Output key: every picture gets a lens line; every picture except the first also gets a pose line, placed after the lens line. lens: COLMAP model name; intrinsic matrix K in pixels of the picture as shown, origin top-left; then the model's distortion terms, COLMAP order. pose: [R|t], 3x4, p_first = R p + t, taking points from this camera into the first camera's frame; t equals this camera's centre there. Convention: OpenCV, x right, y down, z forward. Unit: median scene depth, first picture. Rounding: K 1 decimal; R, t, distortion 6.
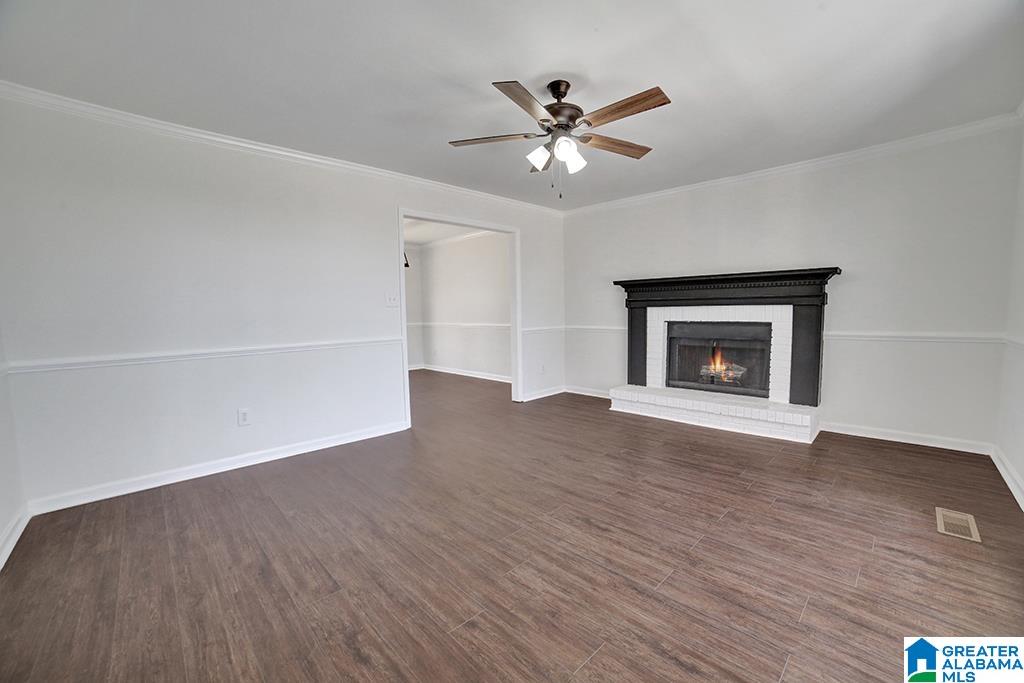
lens RADIAL K [[420.2, 0, 514.5], [0, 420.2, 347.8], [0, 0, 1]] dist [-0.089522, 0.028631]
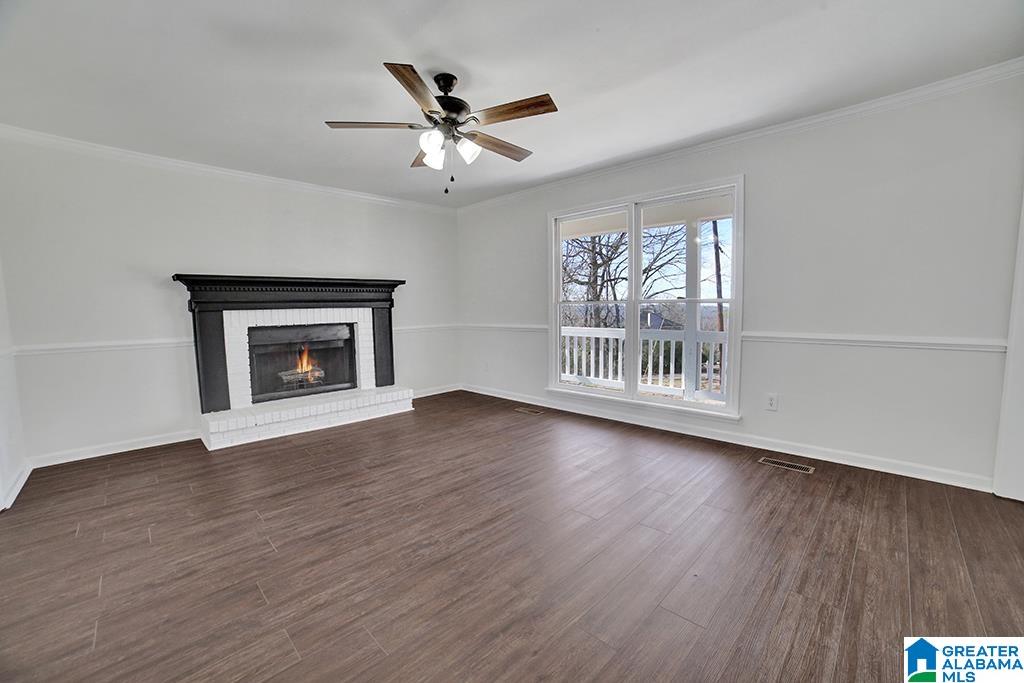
lens RADIAL K [[420.2, 0, 514.5], [0, 420.2, 347.8], [0, 0, 1]] dist [-0.089522, 0.028631]
pose [[-0.006001, -0.078192, 0.996920, -0.769523], [0.103690, 0.991516, 0.078393, -0.049816], [-0.994592, 0.103841, 0.002157, 0.753732]]
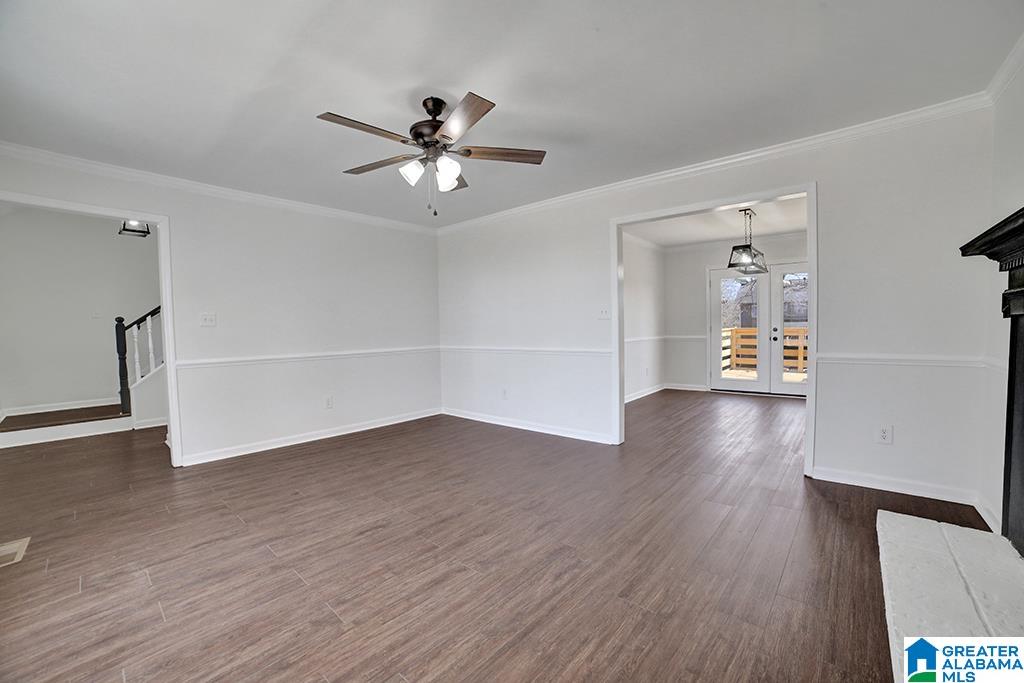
lens RADIAL K [[406.6, 0, 512.0], [0, 406.6, 341.5], [0, 0, 1]] dist [-0.084375, 0.022044]
pose [[0.068588, 0.039454, -0.996865, 0.959206], [-0.072933, 0.996742, 0.034431, -0.095936], [0.994976, 0.070343, 0.071242, 0.975843]]
